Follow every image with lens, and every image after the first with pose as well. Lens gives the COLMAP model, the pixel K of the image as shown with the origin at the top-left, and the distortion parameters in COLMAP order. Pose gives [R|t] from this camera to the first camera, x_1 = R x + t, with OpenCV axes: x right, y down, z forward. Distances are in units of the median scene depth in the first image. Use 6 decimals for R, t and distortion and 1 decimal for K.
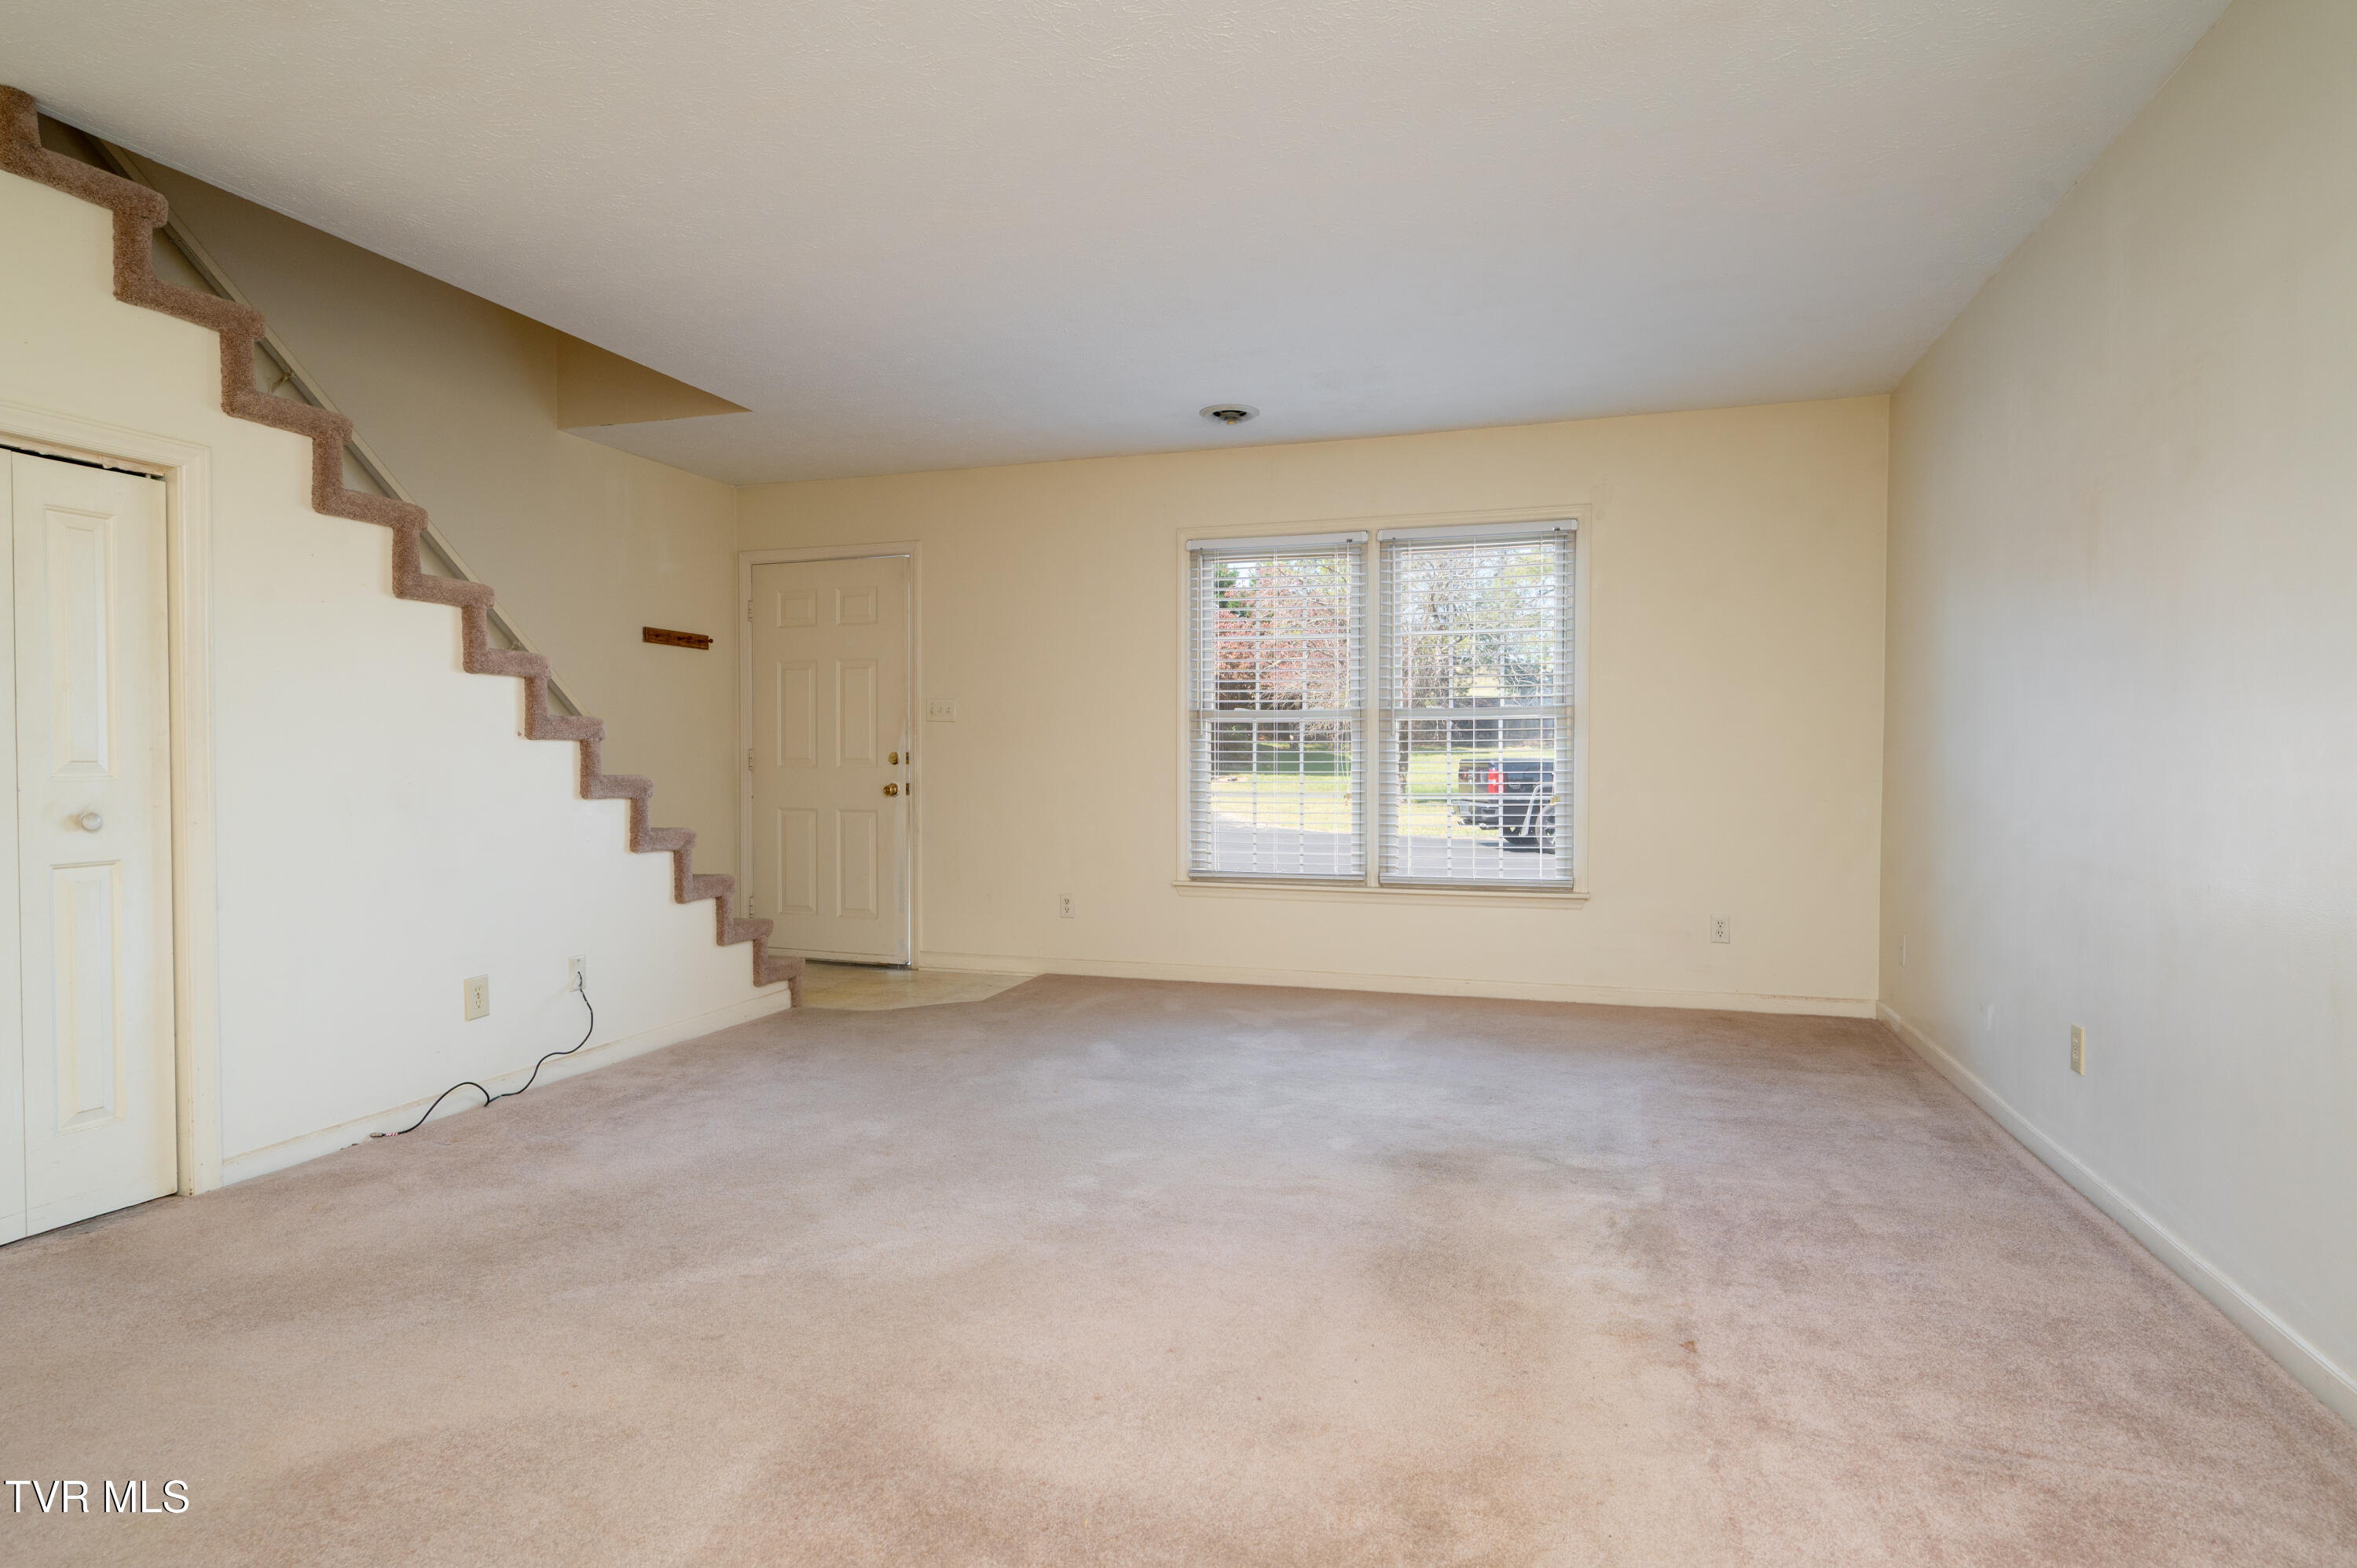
lens RADIAL K [[1244.3, 0, 1218.1], [0, 1244.3, 782.7], [0, 0, 1]] dist [-0.002999, -0.001045]
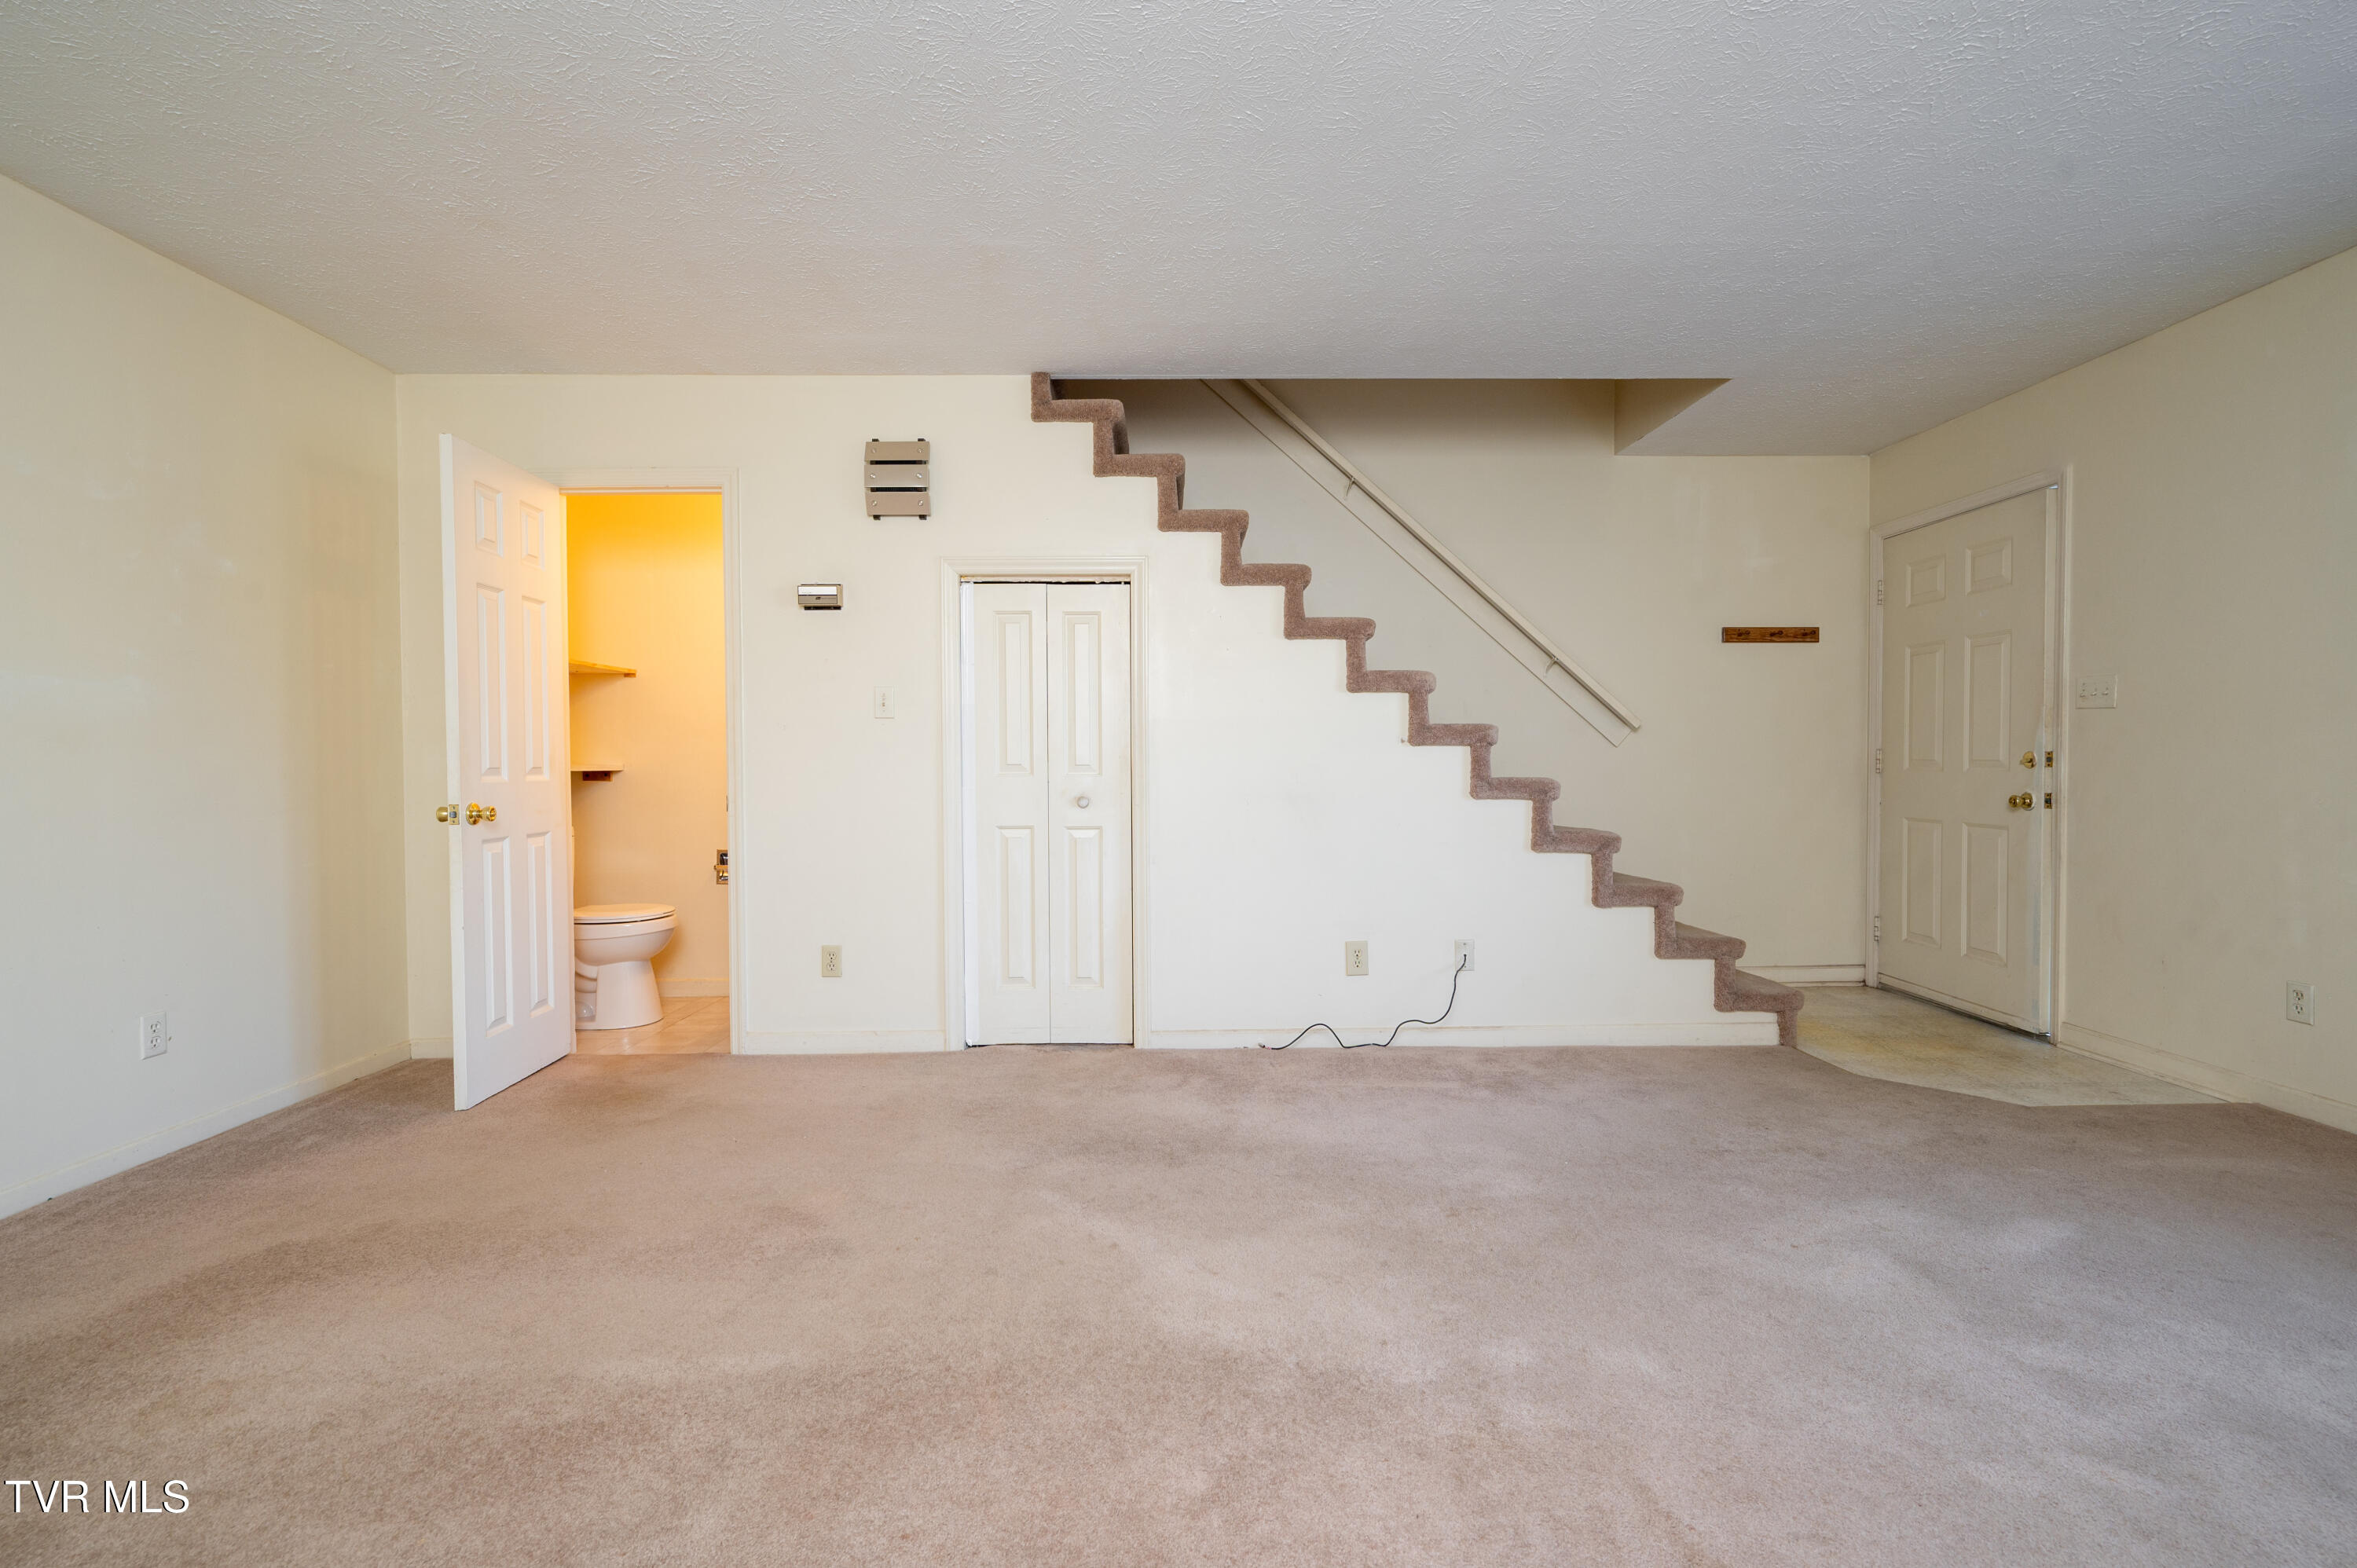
lens RADIAL K [[1063.2, 0, 1179.5], [0, 1063.2, 775.7], [0, 0, 1]] dist [0.001763, 0.000053]
pose [[0.293579, 0.013716, -0.955836, 0.321613], [-0.015287, 0.999837, 0.009652, -0.012478], [0.955813, 0.011778, 0.293741, 0.488326]]
